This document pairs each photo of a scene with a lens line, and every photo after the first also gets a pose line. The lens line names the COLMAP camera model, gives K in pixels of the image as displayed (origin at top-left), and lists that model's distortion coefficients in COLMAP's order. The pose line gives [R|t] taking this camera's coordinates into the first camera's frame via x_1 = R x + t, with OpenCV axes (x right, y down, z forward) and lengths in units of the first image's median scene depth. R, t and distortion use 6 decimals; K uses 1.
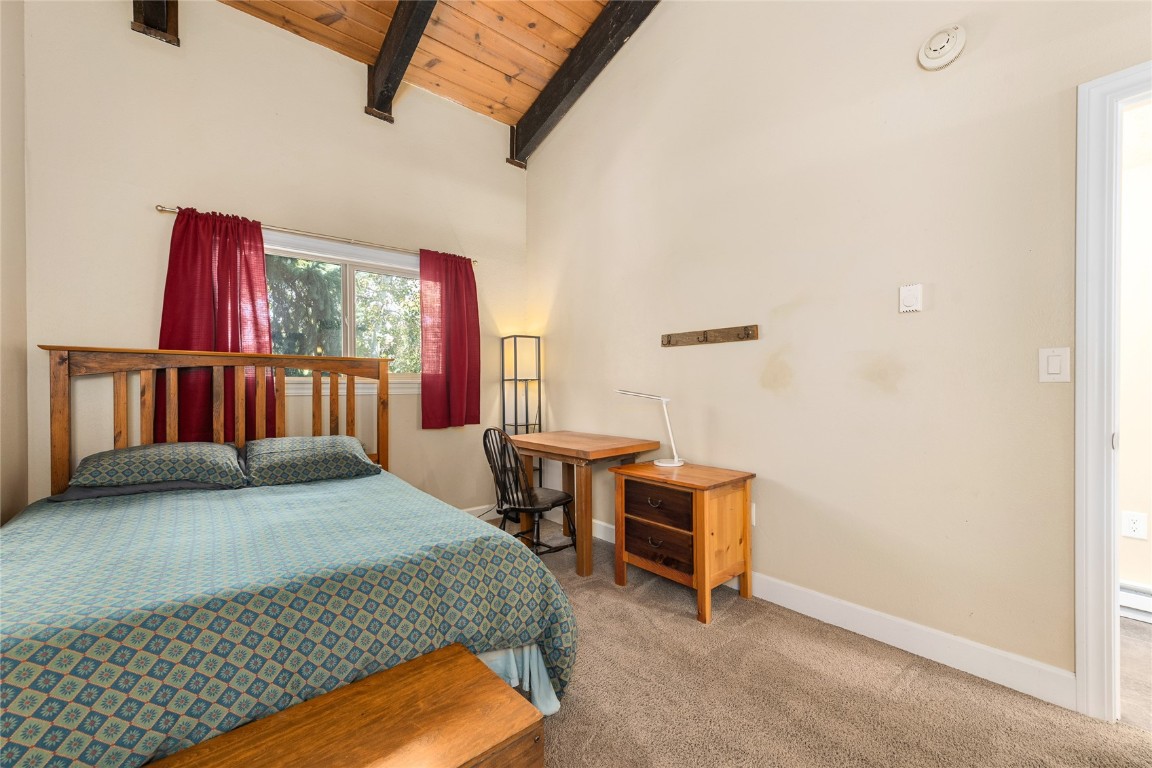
lens RADIAL K [[477.3, 0, 578.1], [0, 477.3, 386.5], [0, 0, 1]] dist [0.005426, 0.000027]
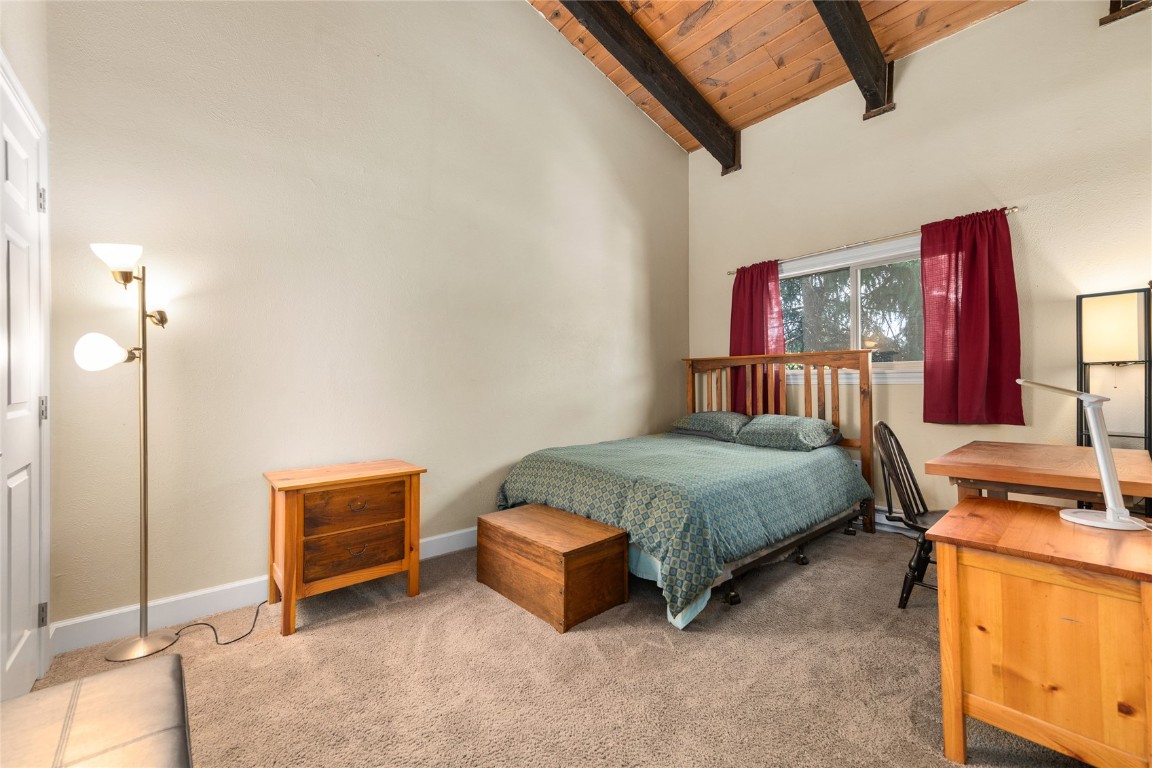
lens RADIAL K [[458.6, 0, 578.7], [0, 458.6, 377.6], [0, 0, 1]] dist [0.004429, -0.000340]
pose [[0.002378, -0.010165, -0.999946, 0.651869], [0.006175, 0.999929, -0.010150, 0.009529], [0.999978, -0.006151, 0.002441, 0.405963]]
